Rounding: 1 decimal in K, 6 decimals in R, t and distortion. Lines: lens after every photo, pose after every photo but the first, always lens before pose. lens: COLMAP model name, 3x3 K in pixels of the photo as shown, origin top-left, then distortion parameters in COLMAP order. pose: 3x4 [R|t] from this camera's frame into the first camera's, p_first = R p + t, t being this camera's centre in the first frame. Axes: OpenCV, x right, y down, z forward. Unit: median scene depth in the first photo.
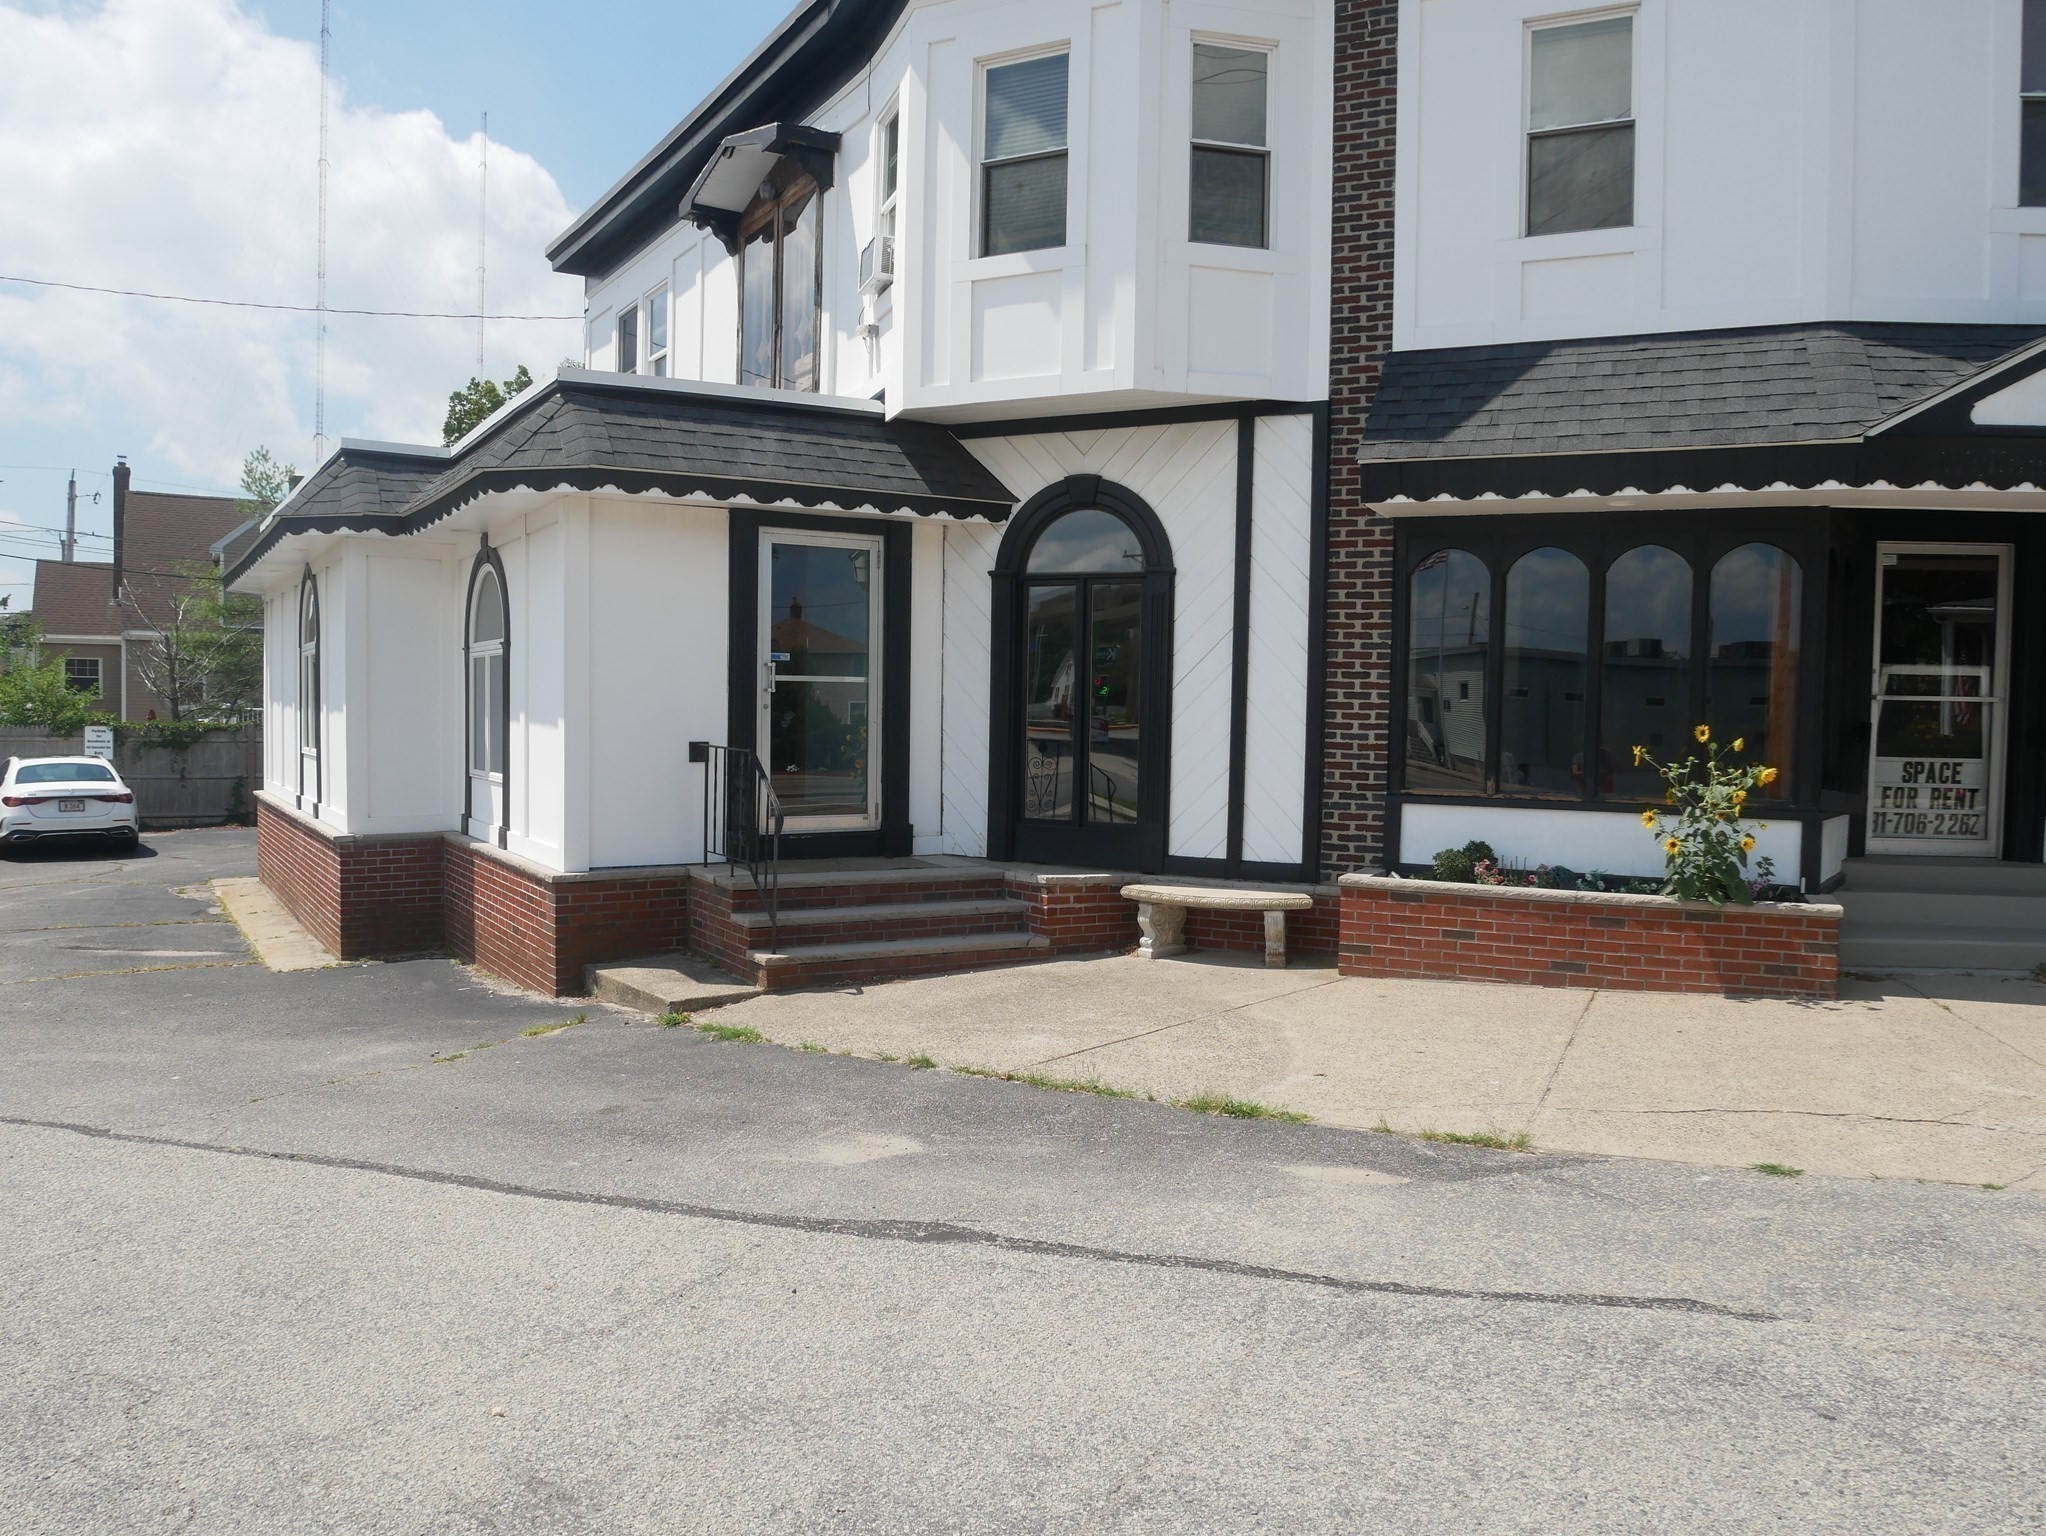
lens RADIAL K [[1432.8, 0, 1024.1], [0, 1432.8, 787.4], [0, 0, 1]] dist [-0.090232, 0.028952]
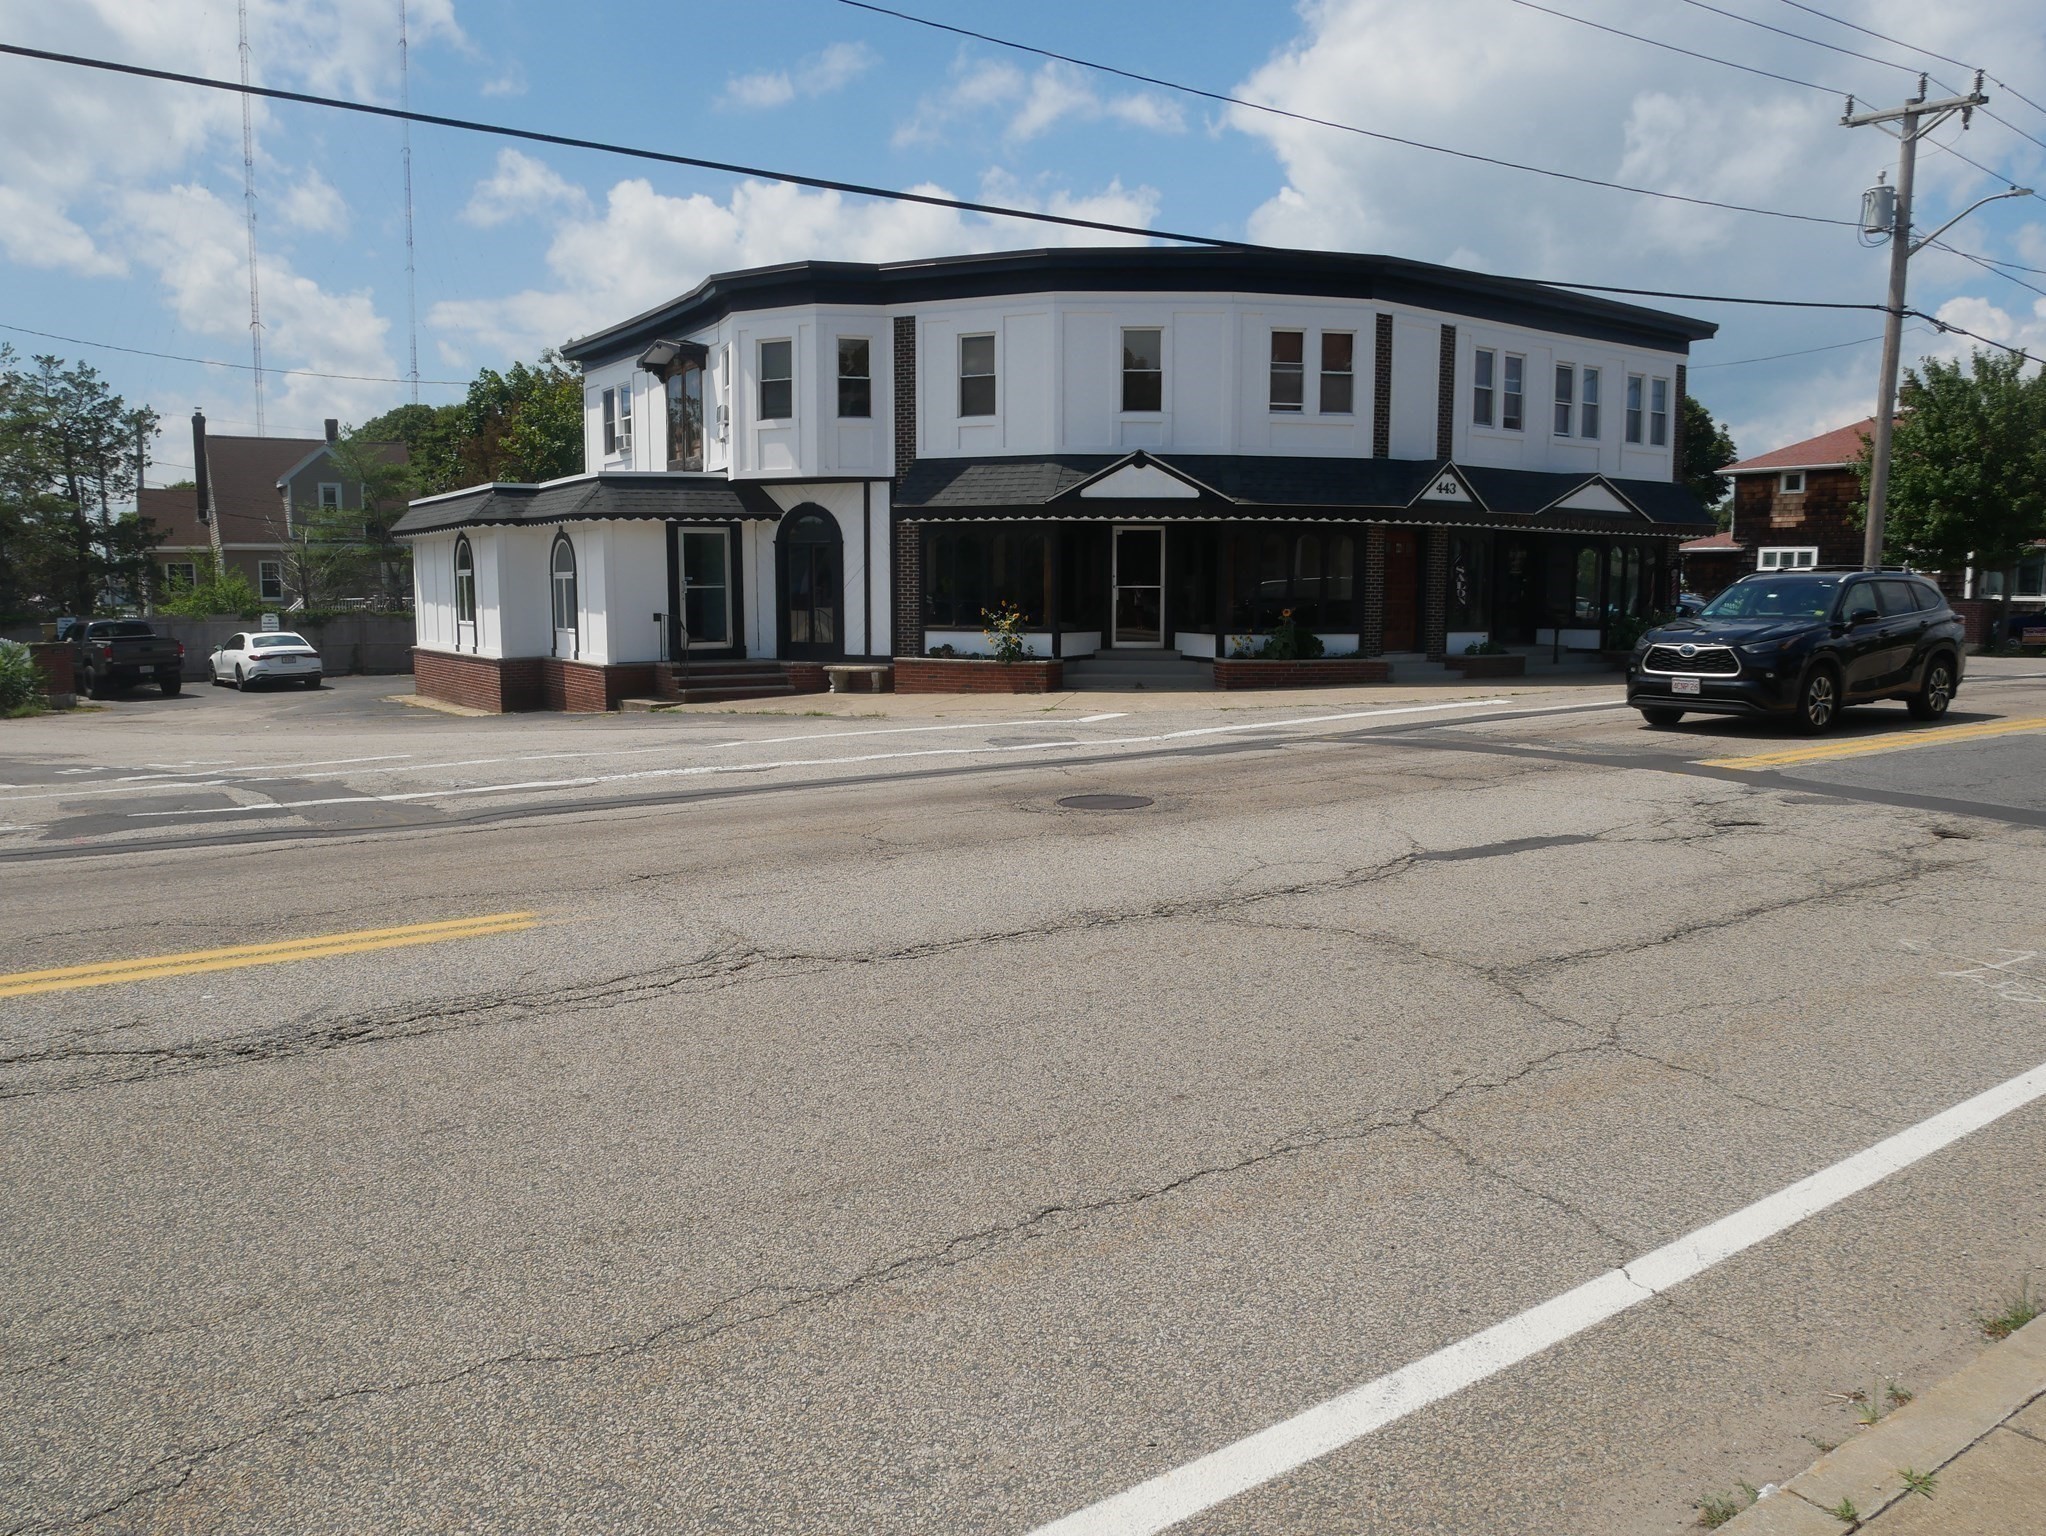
lens RADIAL K [[1455.7, 0, 1029.2], [0, 1455.7, 774.9], [0, 0, 1]] dist [-0.090438, 0.048583]
pose [[0.999180, -0.020929, 0.034670, 0.343198], [0.018097, 0.996626, 0.080055, 0.061419], [-0.036229, -0.079362, 0.996187, -1.633688]]
